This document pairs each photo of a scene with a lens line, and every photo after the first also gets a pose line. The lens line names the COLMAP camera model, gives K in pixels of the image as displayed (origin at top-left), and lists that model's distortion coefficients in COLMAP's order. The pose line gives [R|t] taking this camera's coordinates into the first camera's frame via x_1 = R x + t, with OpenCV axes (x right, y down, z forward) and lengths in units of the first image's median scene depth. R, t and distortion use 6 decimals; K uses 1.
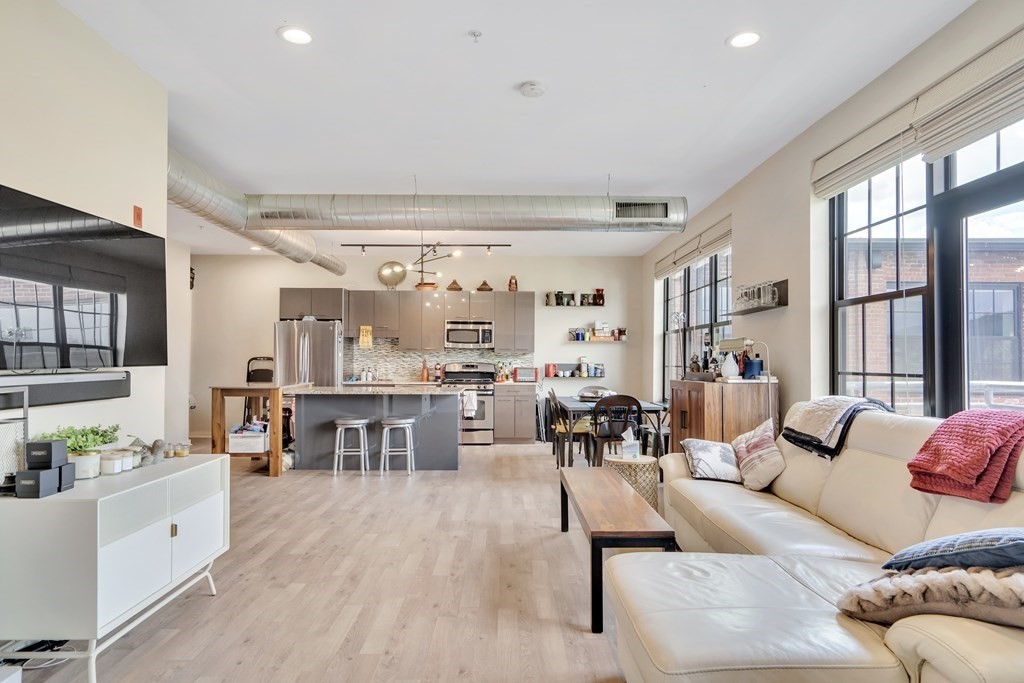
lens RADIAL K [[618.8, 0, 512.7], [0, 618.8, 353.5], [0, 0, 1]] dist [0.002721, 0.001214]
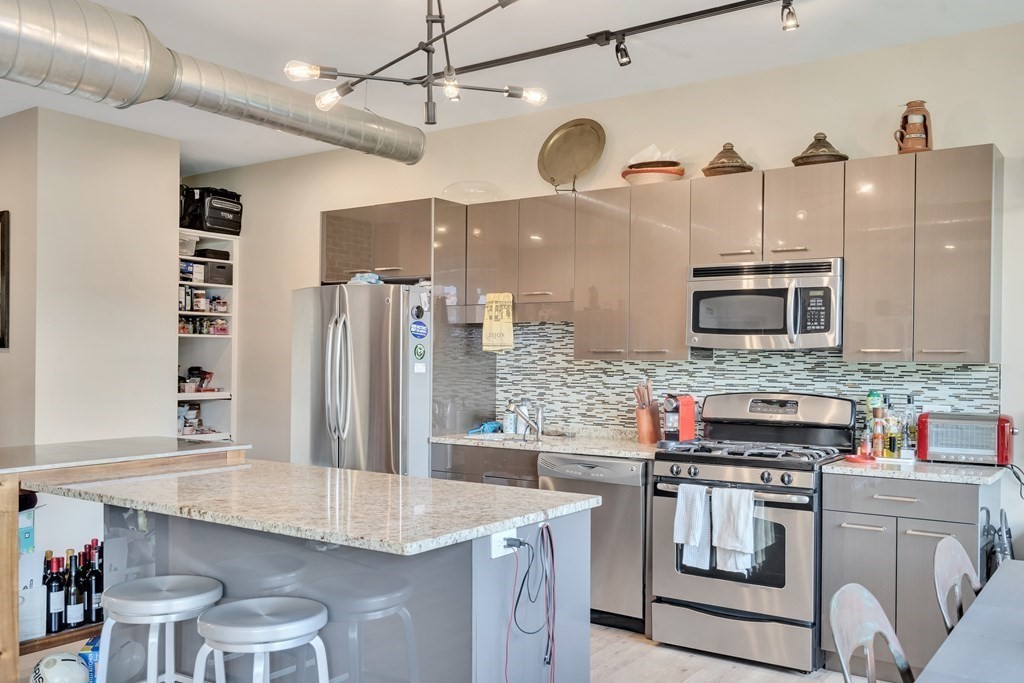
lens RADIAL K [[923.8, 0, 512.2], [0, 923.8, 375.8], [0, 0, 1]] dist [0.002309, 0.001656]
pose [[0.809864, 0.010695, -0.586521, 0.106692], [0.006433, 0.999612, 0.027111, -0.008707], [0.586583, -0.025729, 0.809480, 0.540879]]
